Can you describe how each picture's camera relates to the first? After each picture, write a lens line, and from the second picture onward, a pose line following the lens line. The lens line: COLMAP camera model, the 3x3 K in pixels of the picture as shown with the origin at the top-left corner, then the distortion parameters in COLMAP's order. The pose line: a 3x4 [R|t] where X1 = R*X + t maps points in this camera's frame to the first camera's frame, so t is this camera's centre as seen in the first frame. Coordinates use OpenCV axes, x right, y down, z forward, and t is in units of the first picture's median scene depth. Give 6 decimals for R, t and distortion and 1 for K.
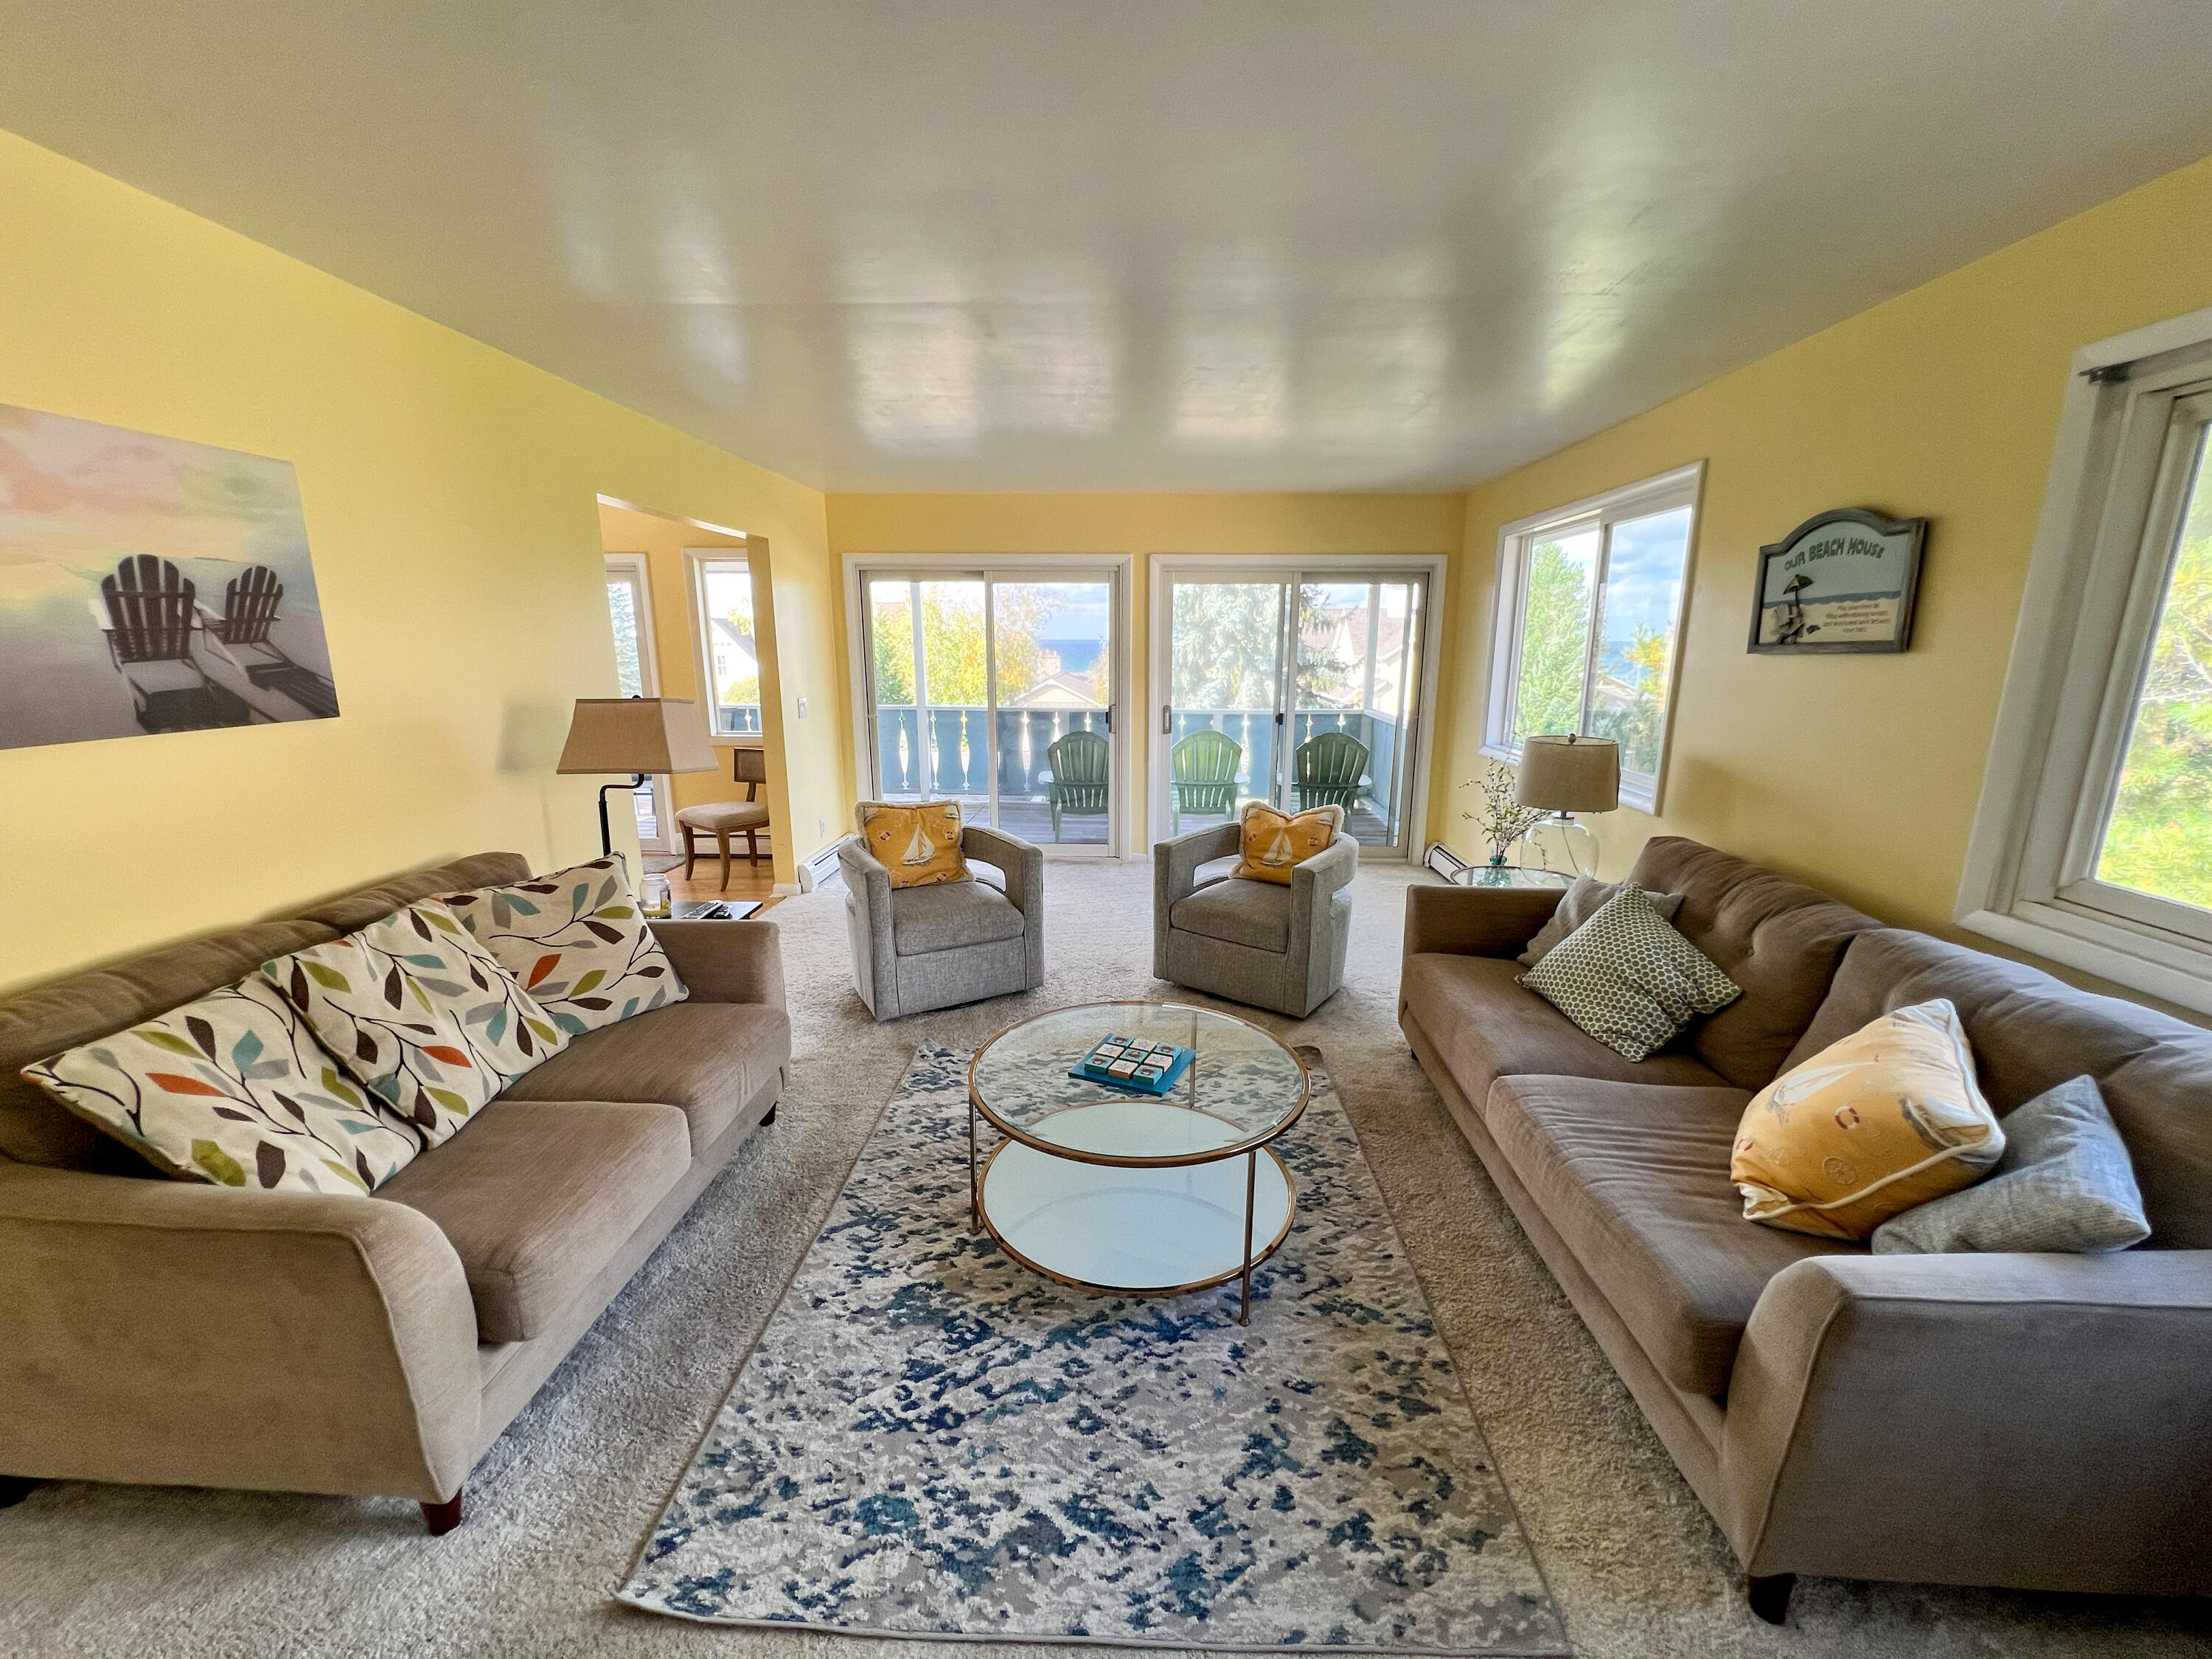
lens RADIAL K [[885.2, 0, 1113.4], [0, 885.2, 832.9], [0, 0, 1]] dist [-0.001725, 0.000699]
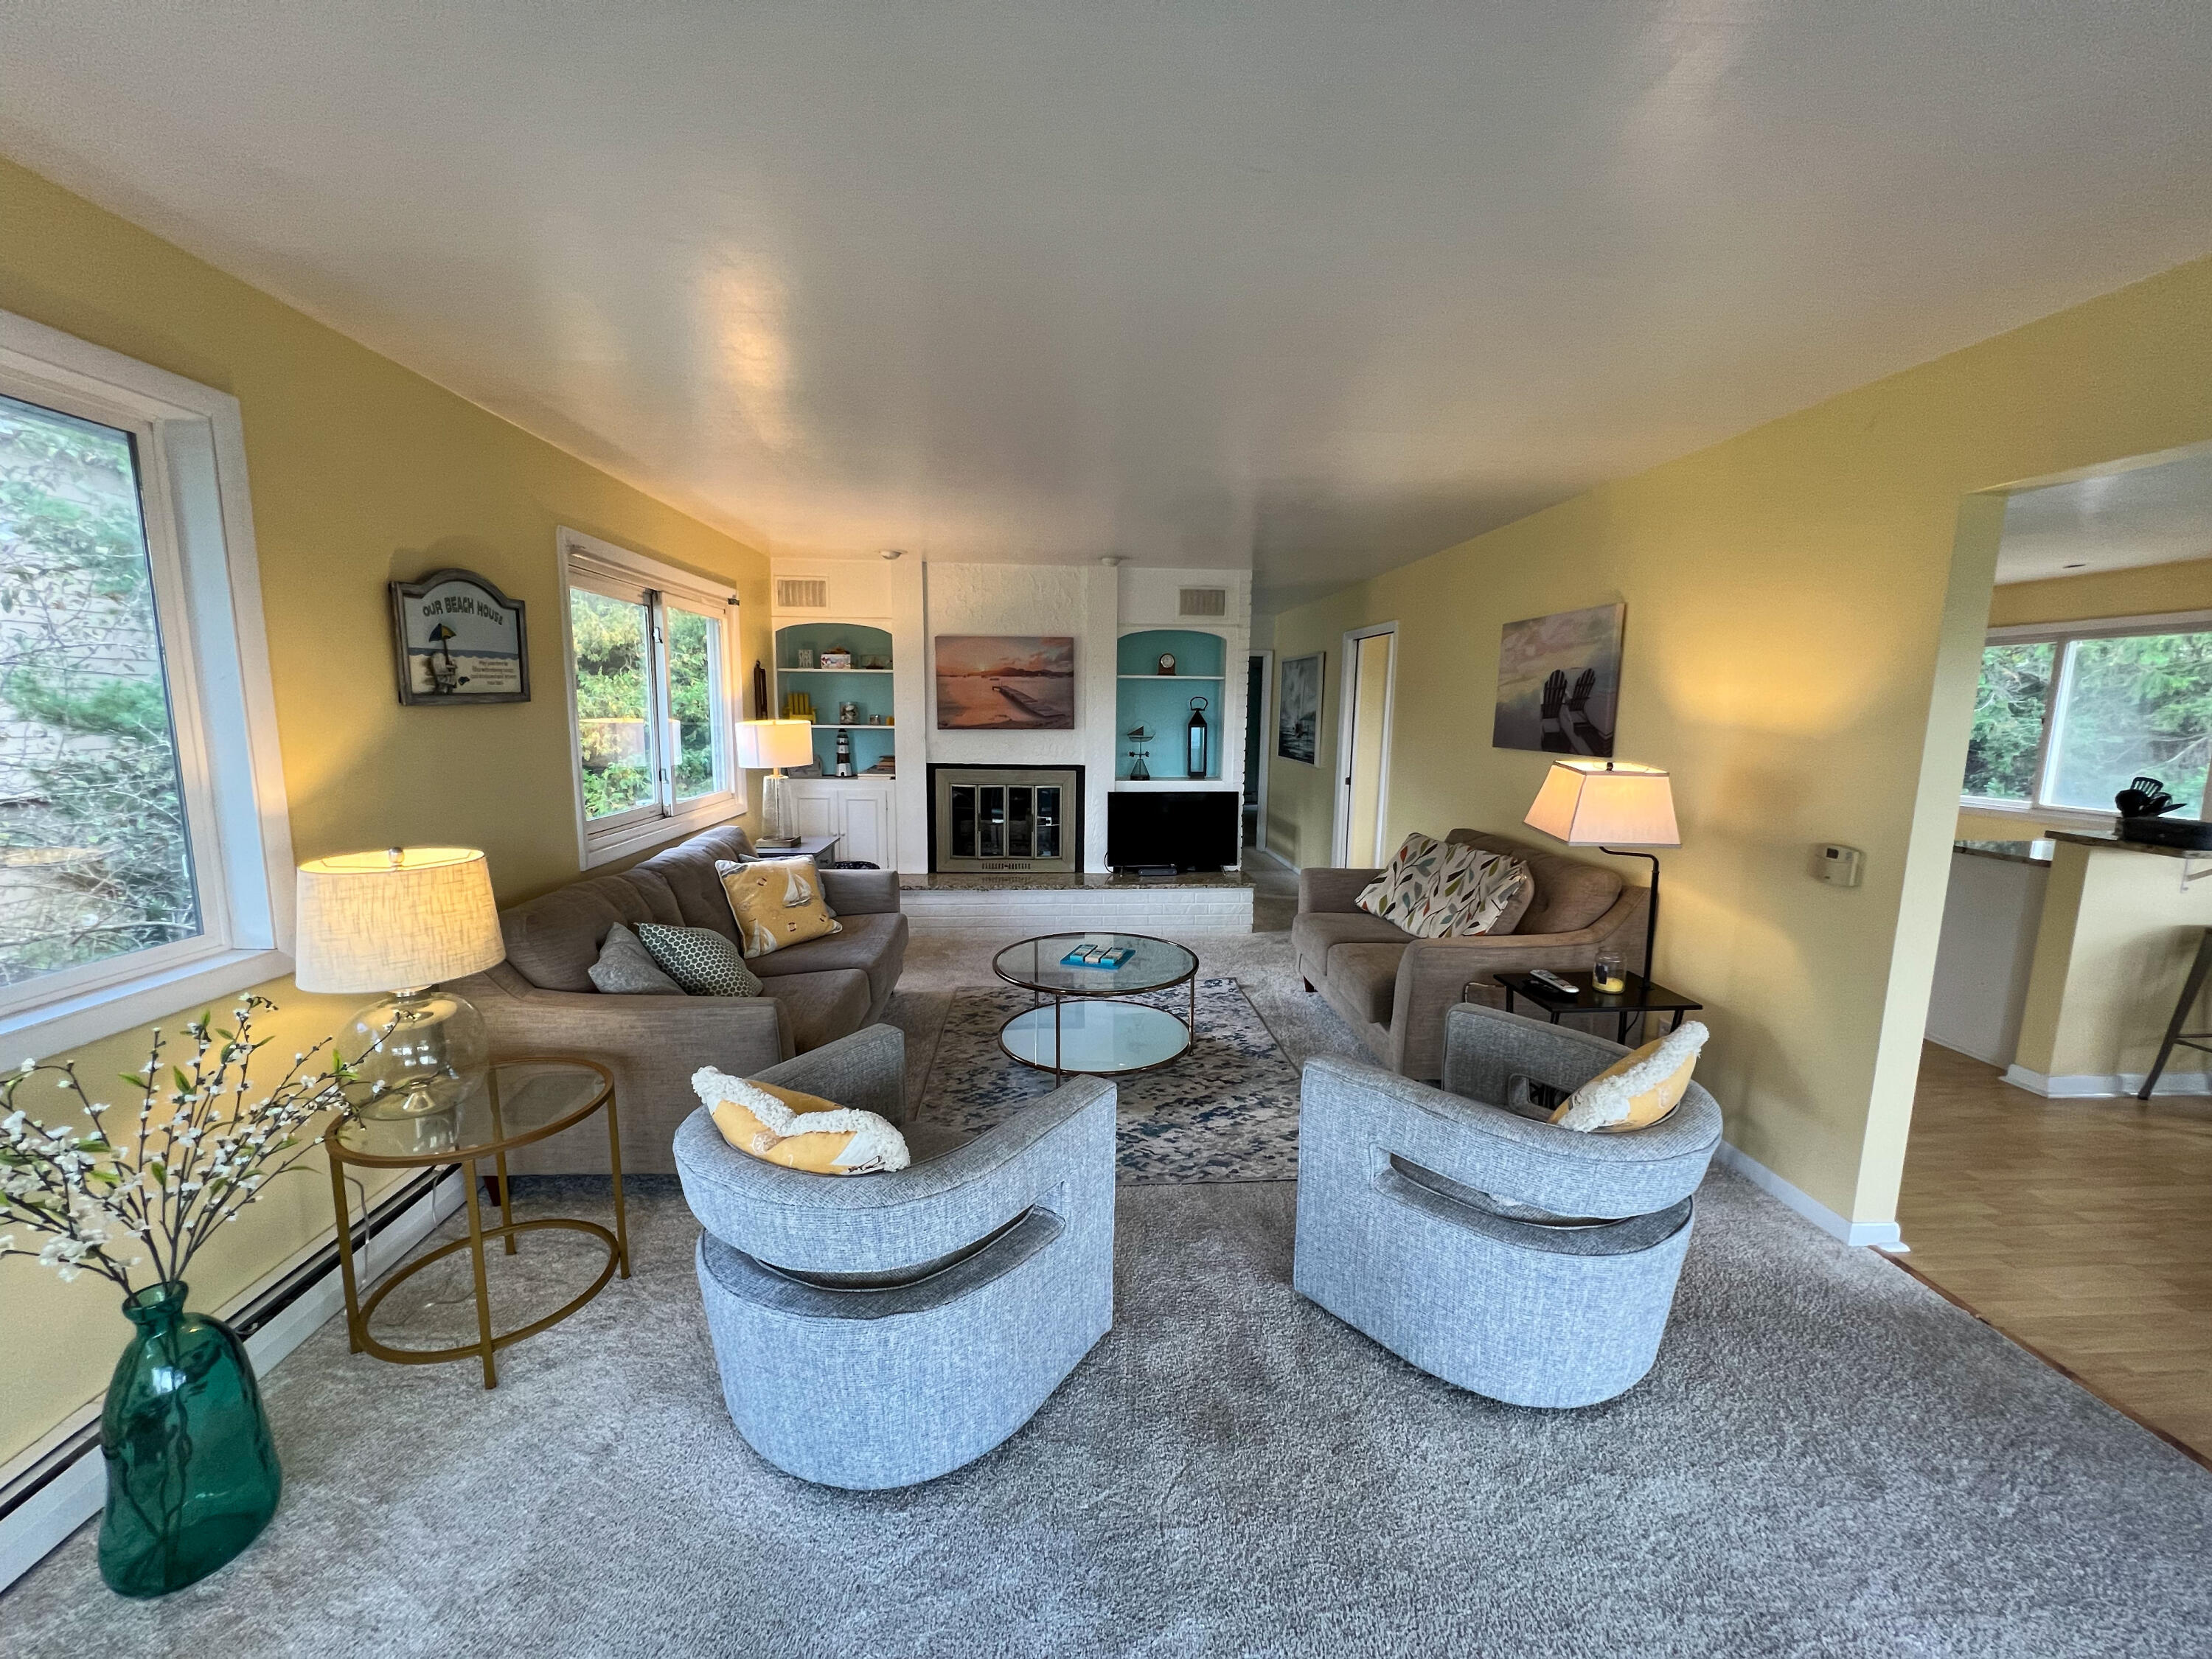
lens RADIAL K [[880.6, 0, 1113.2], [0, 880.6, 831.3], [0, 0, 1]] dist [-0.003259, 0.000141]
pose [[-0.993437, 0.000739, -0.114376, 0.200706], [-0.039535, 0.936124, 0.349441, -0.580741], [0.107328, 0.351669, -0.929951, 2.682990]]
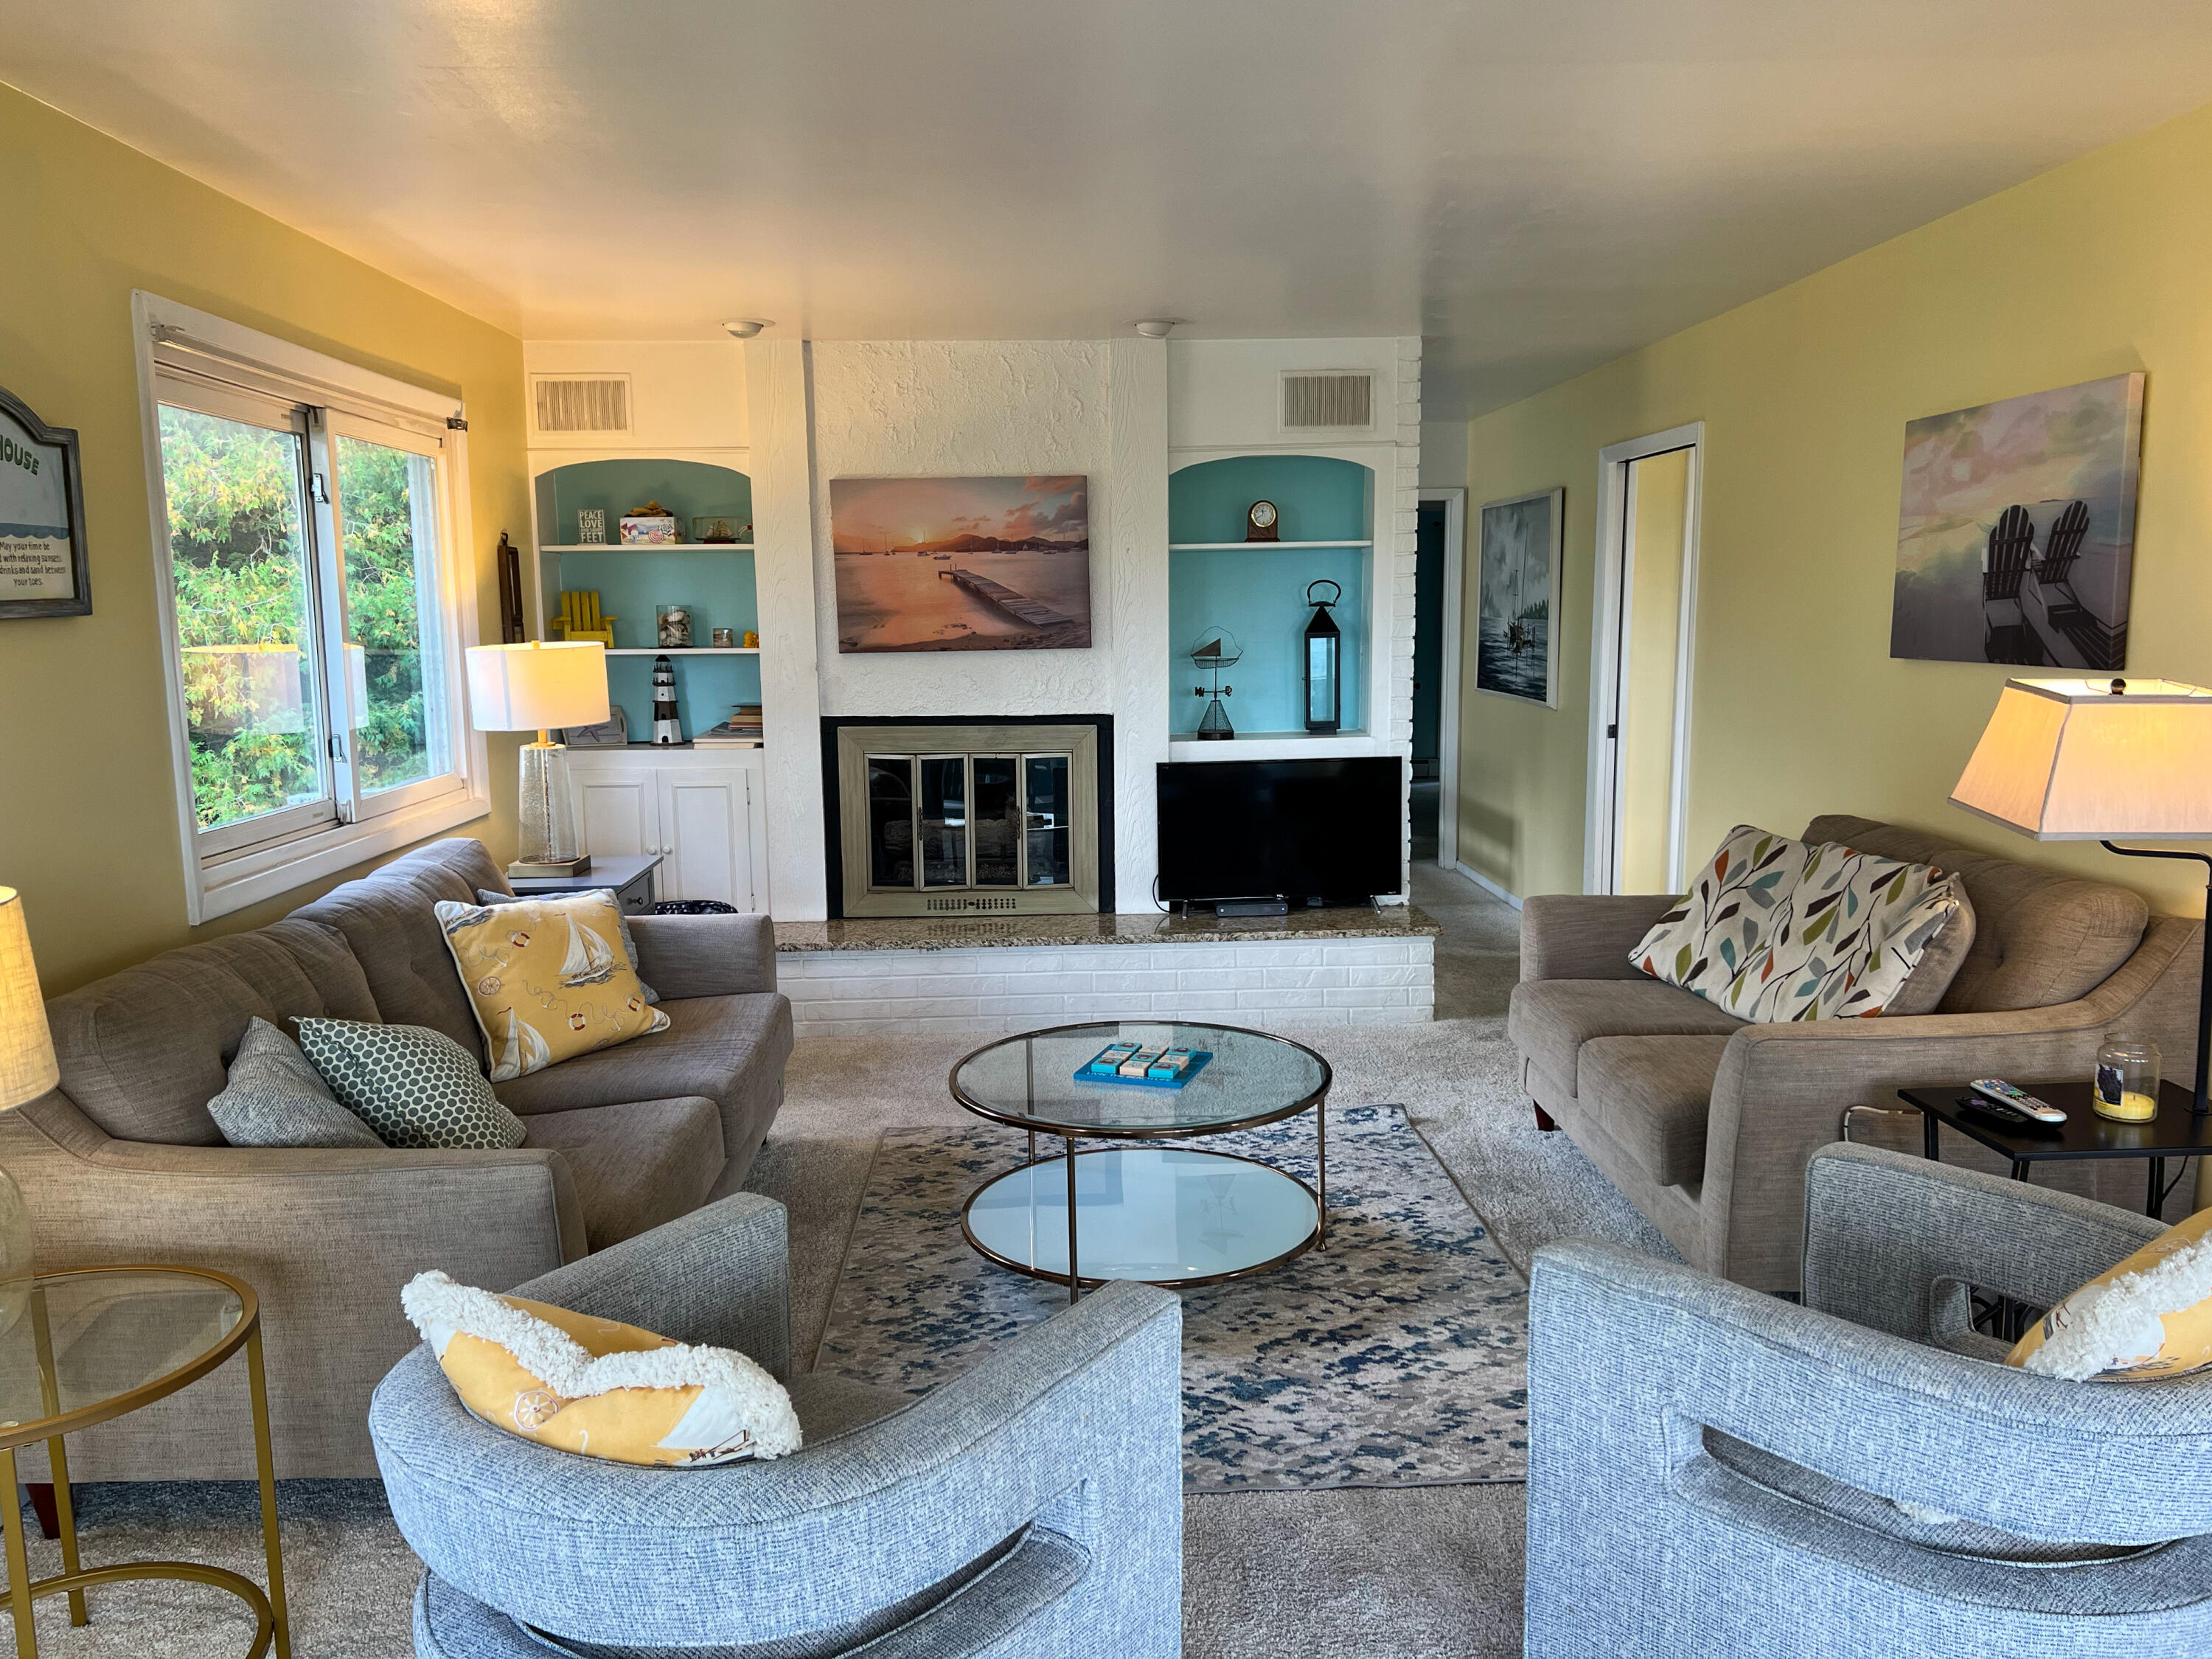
lens RADIAL K [[1648.9, 0, 1107.6], [0, 1648.9, 836.4], [0, 0, 1]] dist [0.060733, -0.071566]
pose [[-0.996842, 0.021135, -0.076552, 0.199099], [-0.006876, 0.937346, 0.348333, -0.579448], [0.079118, 0.347759, -0.934240, 2.699675]]
